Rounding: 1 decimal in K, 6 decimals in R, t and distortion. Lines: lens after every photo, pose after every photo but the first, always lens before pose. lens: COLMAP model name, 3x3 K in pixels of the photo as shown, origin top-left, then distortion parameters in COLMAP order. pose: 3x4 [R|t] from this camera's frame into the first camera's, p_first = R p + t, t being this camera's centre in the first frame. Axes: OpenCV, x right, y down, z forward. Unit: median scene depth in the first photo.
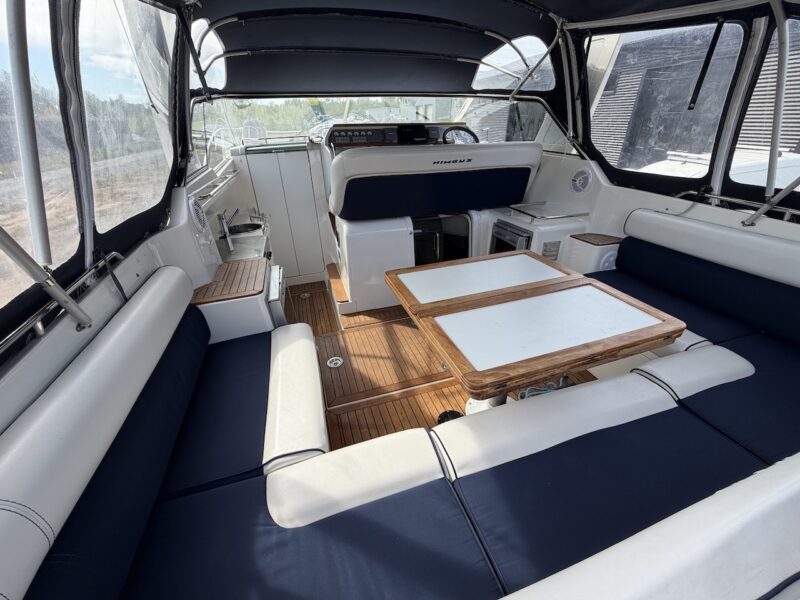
lens RADIAL K [[319.1, 0, 398.6], [0, 319.1, 299.6], [0, 0, 1]] dist [0.000655, 0.000179]
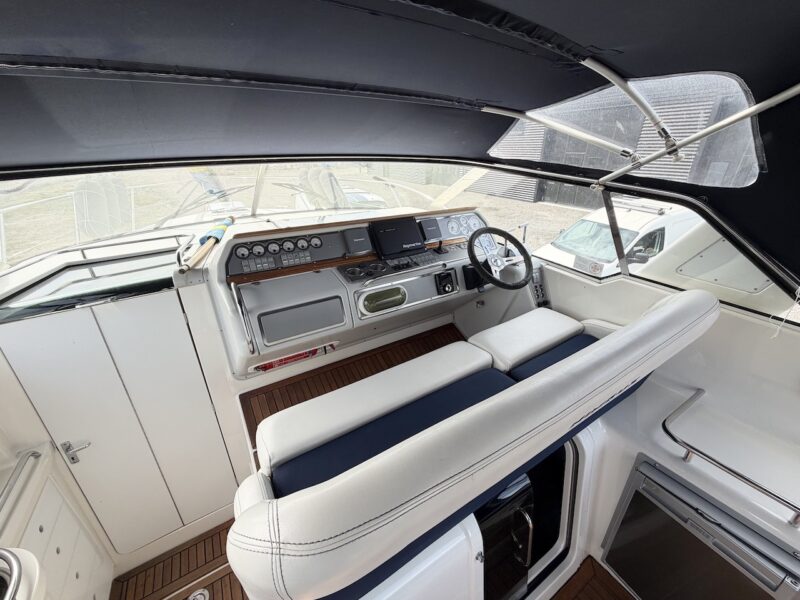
lens RADIAL K [[319.1, 0, 398.6], [0, 319.1, 299.6], [0, 0, 1]] dist [0.000655, 0.000179]
pose [[0.970705, -0.093185, 0.221468, -0.117882], [0.109321, 0.992088, -0.061730, -0.544979], [-0.213964, 0.084133, 0.973212, 0.700020]]
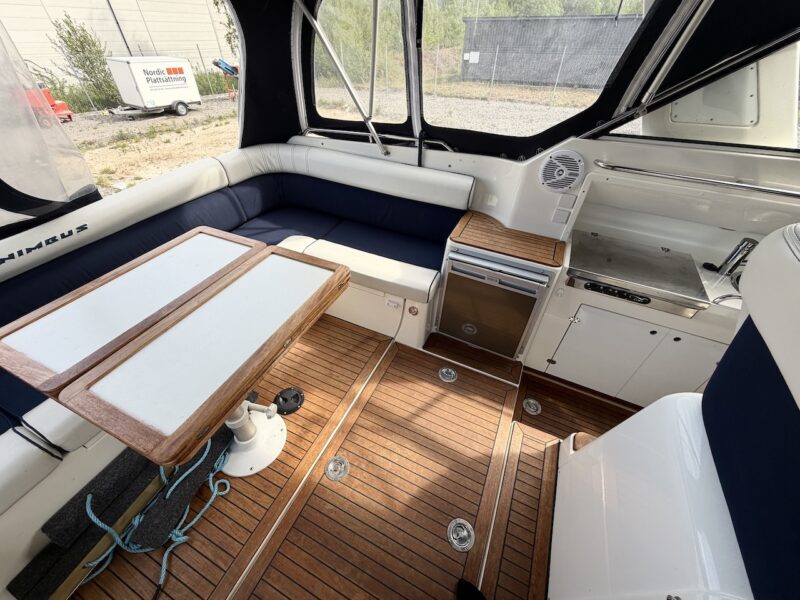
lens RADIAL K [[319.1, 0, 398.6], [0, 319.1, 299.6], [0, 0, 1]] dist [0.000655, 0.000179]
pose [[-0.675135, 0.496223, -0.545854, 0.229054], [-0.348948, 0.437109, 0.828958, -0.497003], [0.649945, 0.750133, -0.121951, 0.783172]]
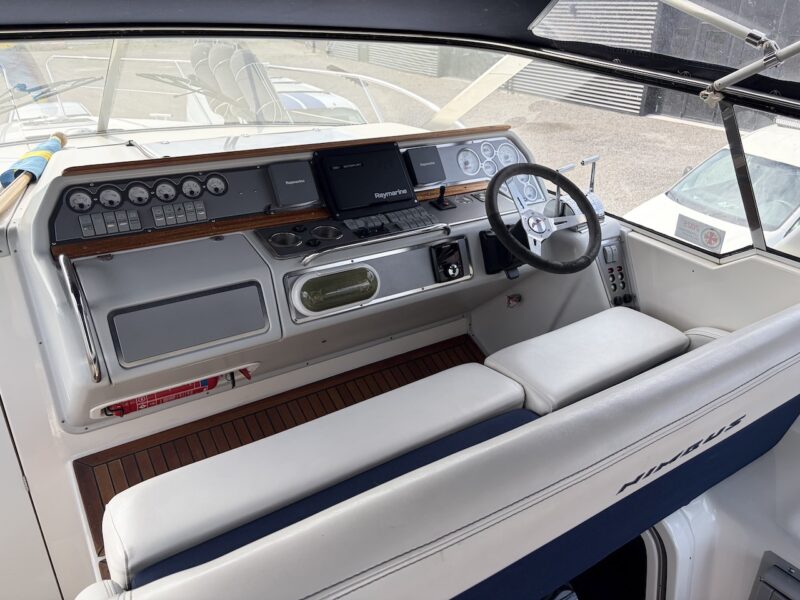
lens RADIAL K [[601.7, 0, 405.0], [0, 601.7, 301.1], [0, 0, 1]] dist [0.058706, -0.067532]
pose [[0.963374, -0.086880, 0.253696, -0.105297], [0.102935, 0.993396, -0.050687, -0.530925], [-0.247617, 0.074945, 0.965955, 0.648216]]
